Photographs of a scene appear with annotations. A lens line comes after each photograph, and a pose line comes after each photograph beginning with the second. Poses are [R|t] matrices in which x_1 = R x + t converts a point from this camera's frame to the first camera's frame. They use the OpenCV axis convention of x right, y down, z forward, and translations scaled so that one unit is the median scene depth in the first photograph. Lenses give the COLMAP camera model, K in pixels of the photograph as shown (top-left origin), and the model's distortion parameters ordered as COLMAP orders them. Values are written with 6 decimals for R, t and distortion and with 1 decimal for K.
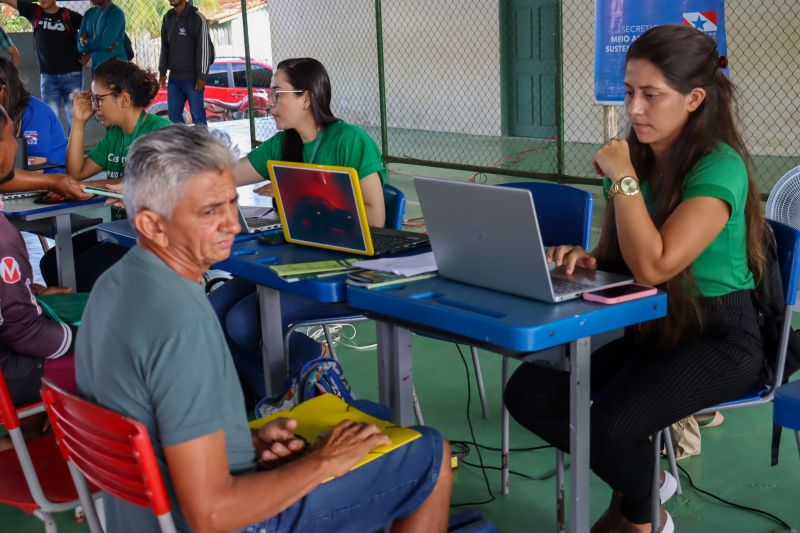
lens RADIAL K [[1143.8, 0, 400.0], [0, 1143.8, 266.5], [0, 0, 1]] dist [0.078937, -0.023564]
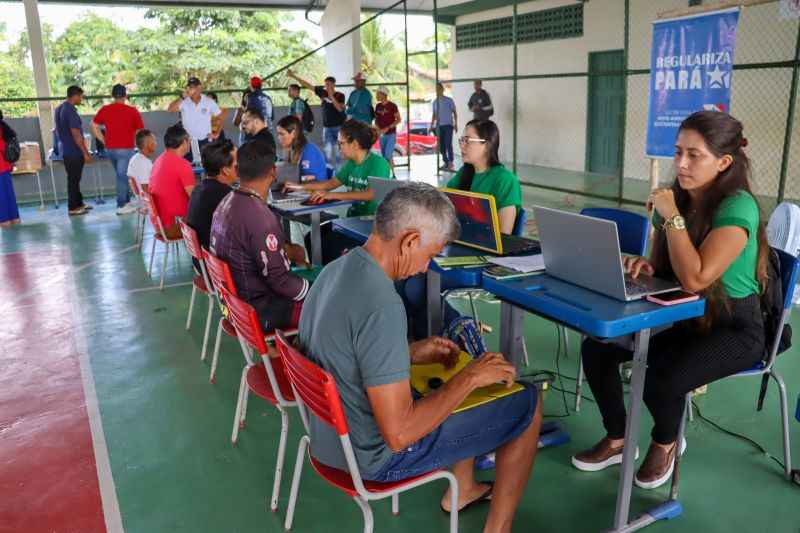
lens RADIAL K [[642.9, 0, 400.0], [0, 642.9, 266.5], [0, 0, 1]] dist [-0.179729, 0.167102]
pose [[0.981285, 0.067126, -0.180485, -0.002050], [-0.058845, 0.996971, 0.050858, -0.027932], [0.183352, -0.039286, 0.982262, 0.147373]]
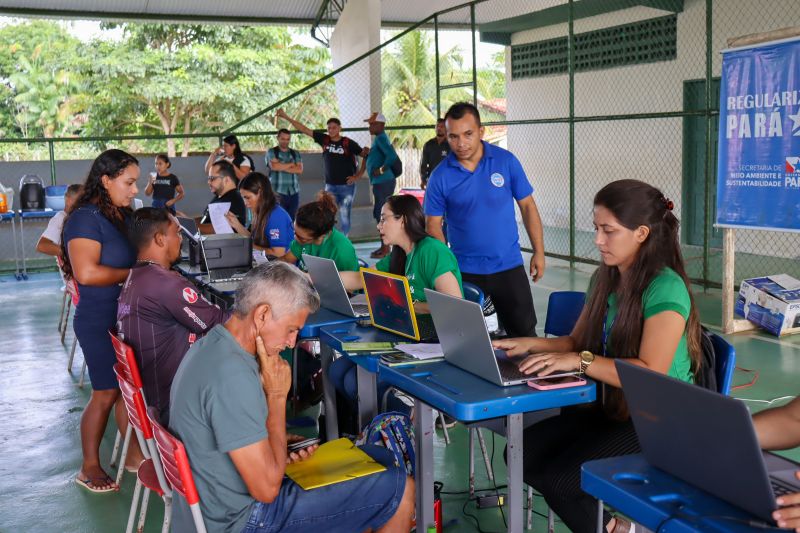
lens RADIAL K [[929.8, 0, 400.0], [0, 929.8, 266.5], [0, 0, 1]] dist [-0.092190, 0.404432]
pose [[0.964781, 0.053556, -0.257546, 0.231930], [-0.072304, 0.995335, -0.063876, -0.024763], [0.252924, 0.080248, 0.964152, -0.086533]]
